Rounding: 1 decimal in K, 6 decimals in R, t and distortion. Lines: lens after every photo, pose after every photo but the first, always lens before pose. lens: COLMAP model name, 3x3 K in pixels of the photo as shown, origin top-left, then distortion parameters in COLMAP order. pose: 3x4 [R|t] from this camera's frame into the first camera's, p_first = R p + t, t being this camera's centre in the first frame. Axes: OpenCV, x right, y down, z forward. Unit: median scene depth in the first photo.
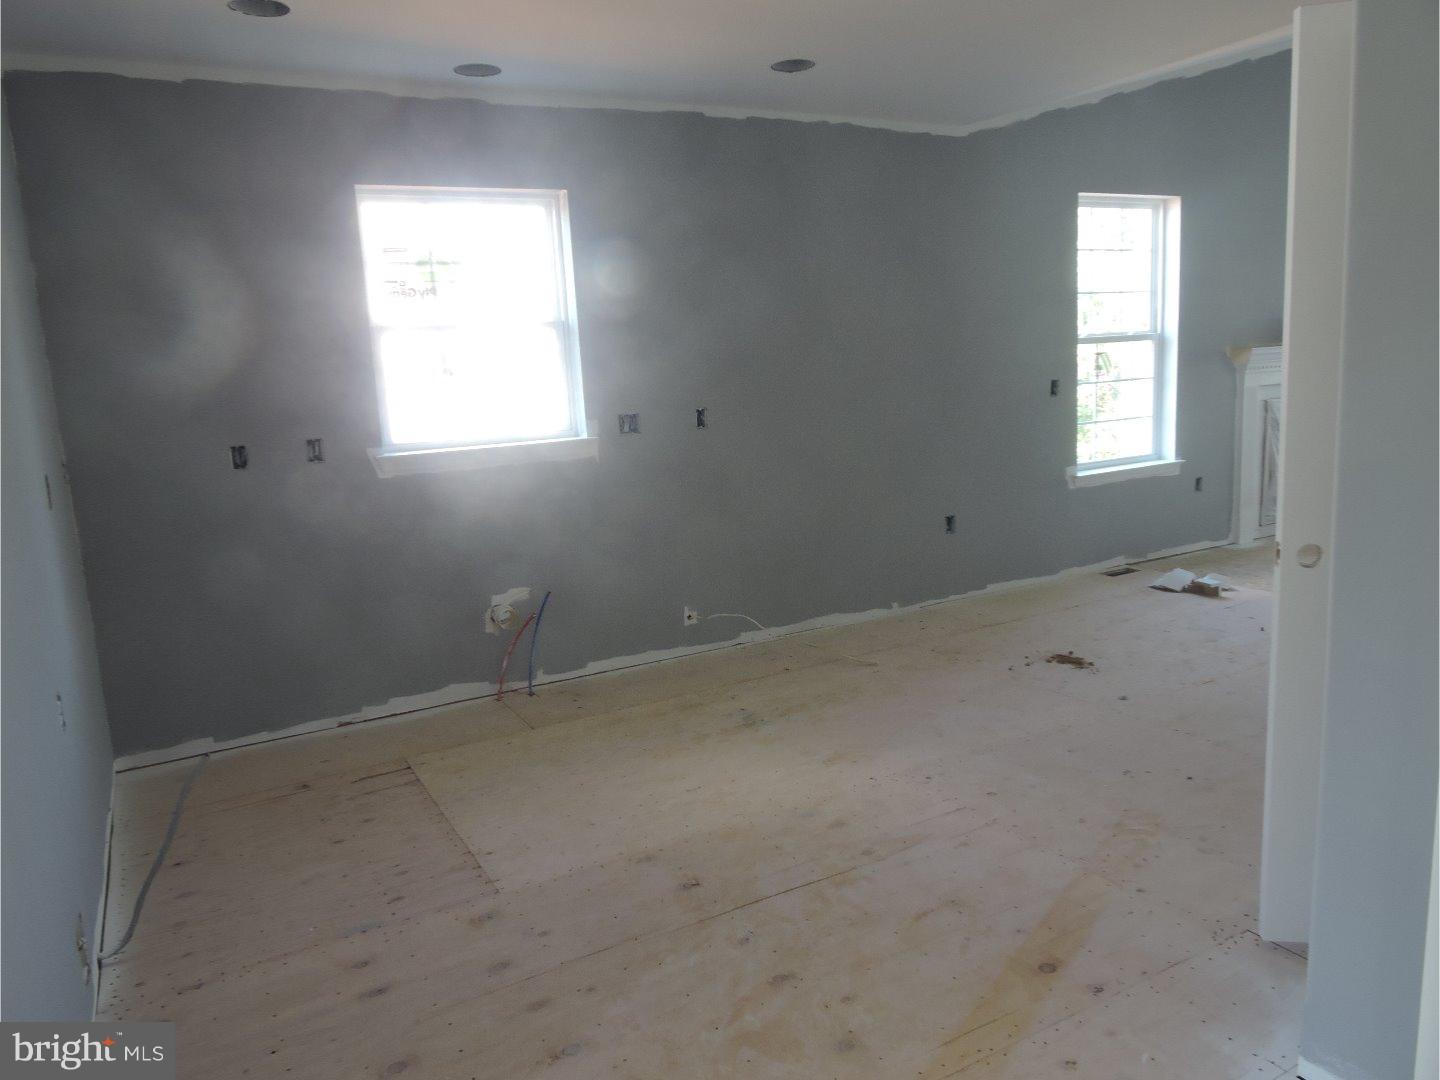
lens RADIAL K [[951.4, 0, 679.9], [0, 951.4, 513.0], [0, 0, 1]] dist [0.045662, -0.000421]
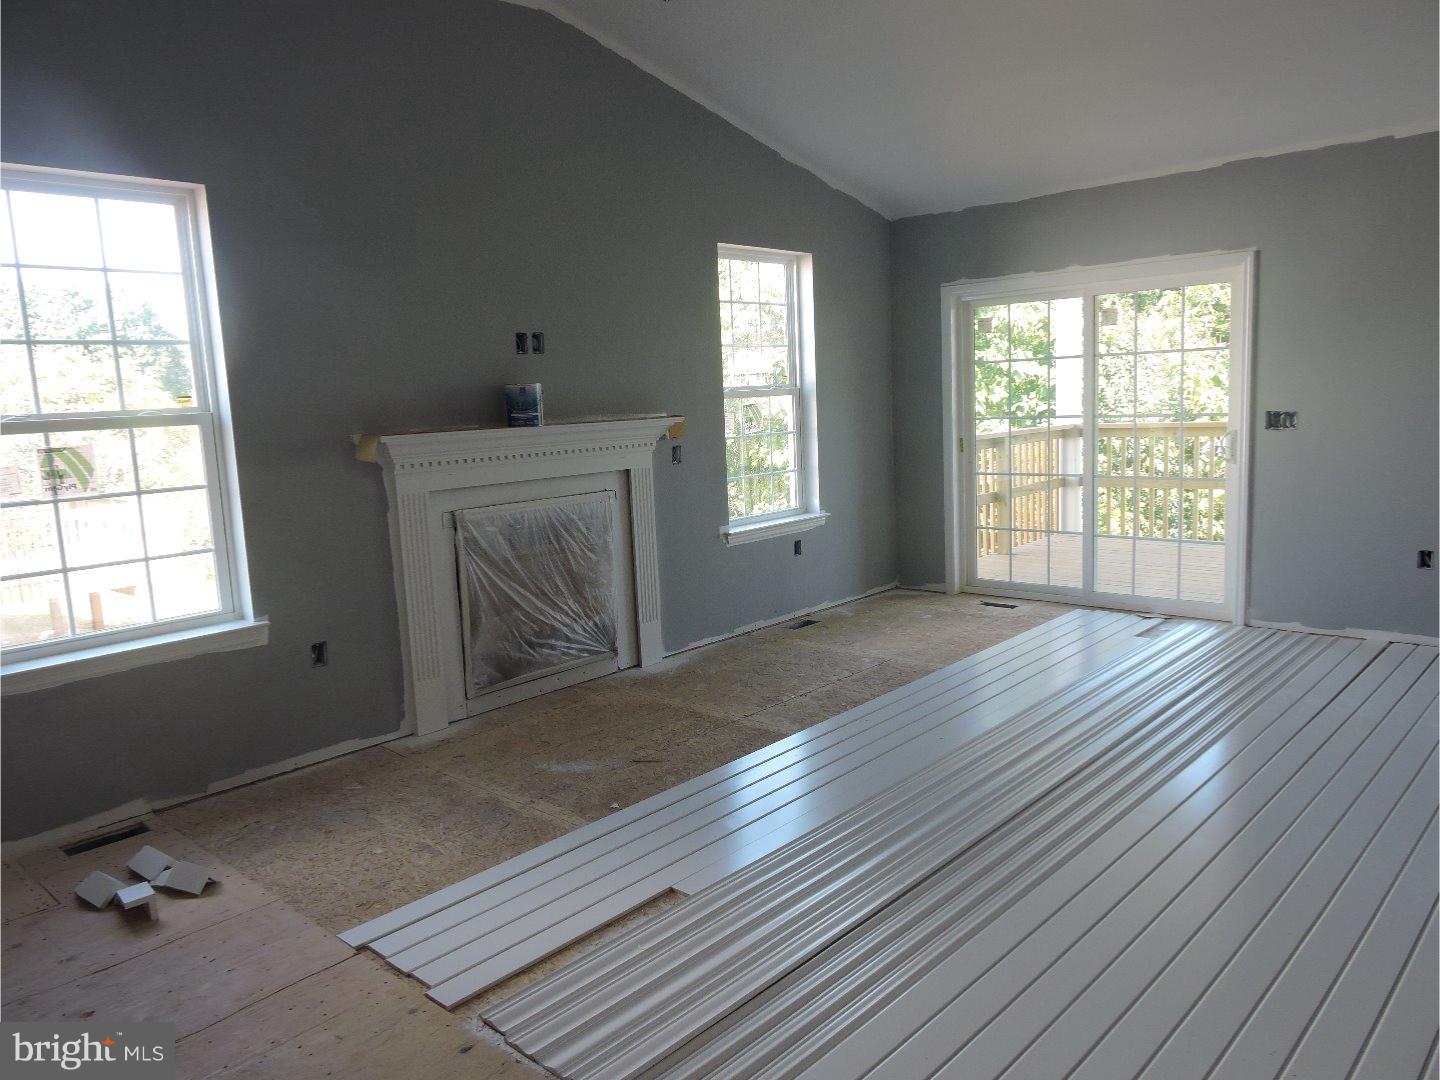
lens RADIAL K [[1024.2, 0, 720.0], [0, 1024.2, 540.0], [0, 0, 1]] dist [-0.014485, -0.002441]
pose [[0.942792, -0.042167, 0.330705, 0.594310], [0.052748, 0.998341, -0.023082, -0.077890], [-0.329183, 0.039205, 0.943452, 0.308698]]
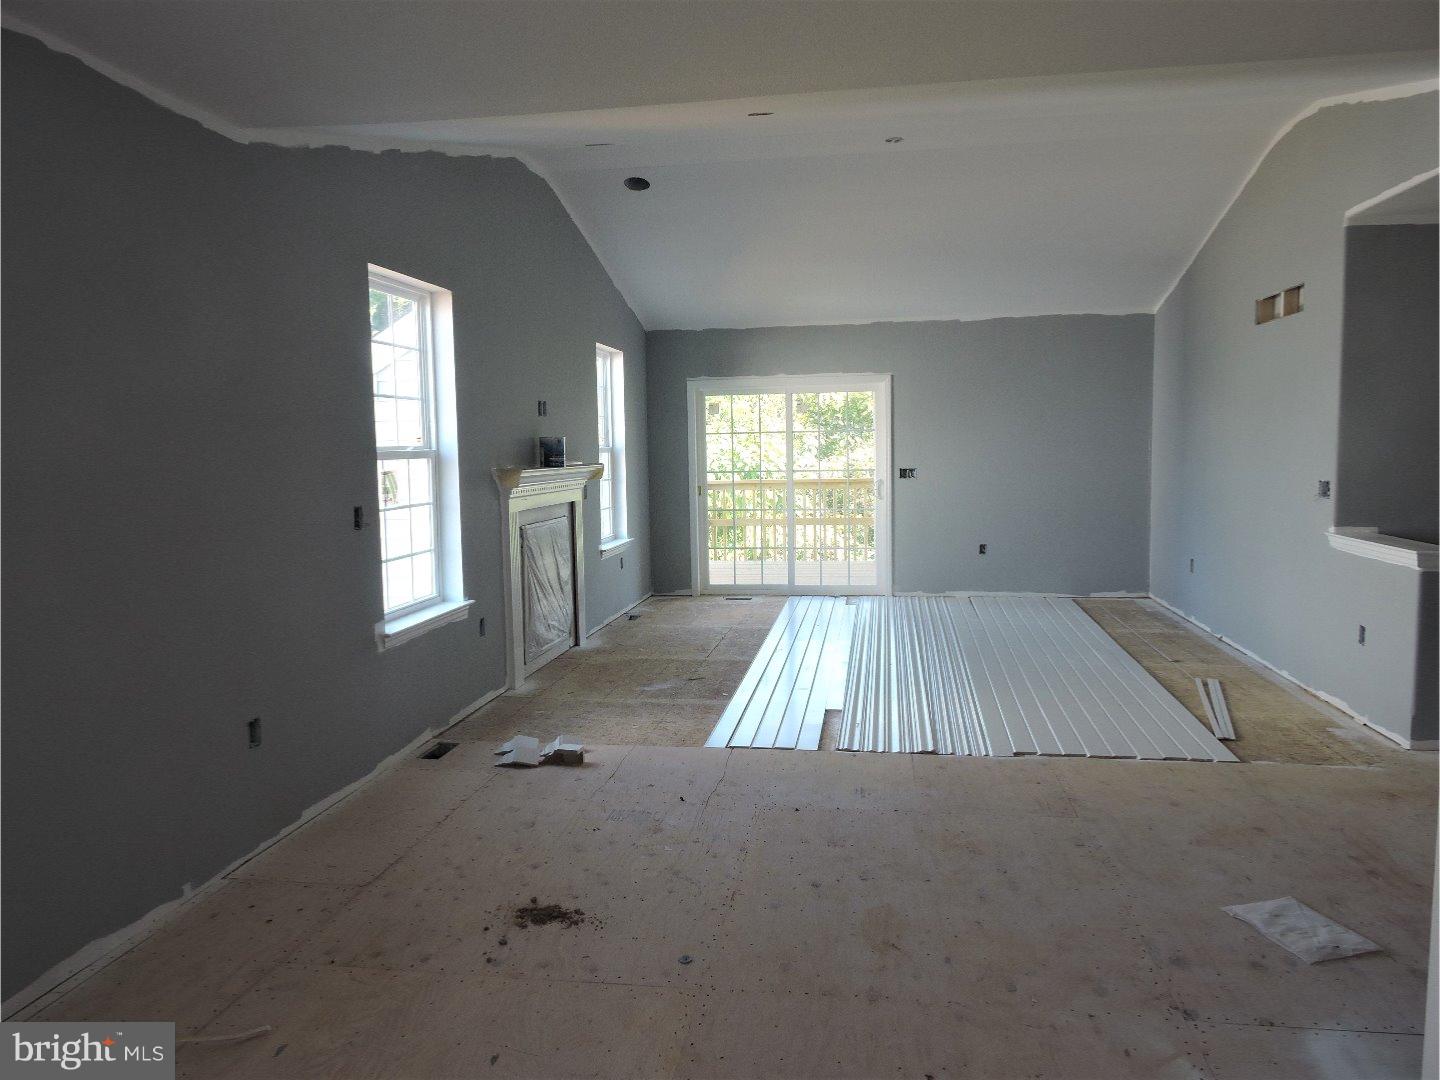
lens RADIAL K [[1035.8, 0, 720.0], [0, 1035.8, 540.0], [0, 0, 1]] dist [-0.019389, -0.000560]
pose [[0.597240, -0.036358, 0.801238, -0.069062], [0.115624, 0.992440, -0.041152, -0.046026], [-0.793685, 0.117220, 0.596929, 0.291409]]
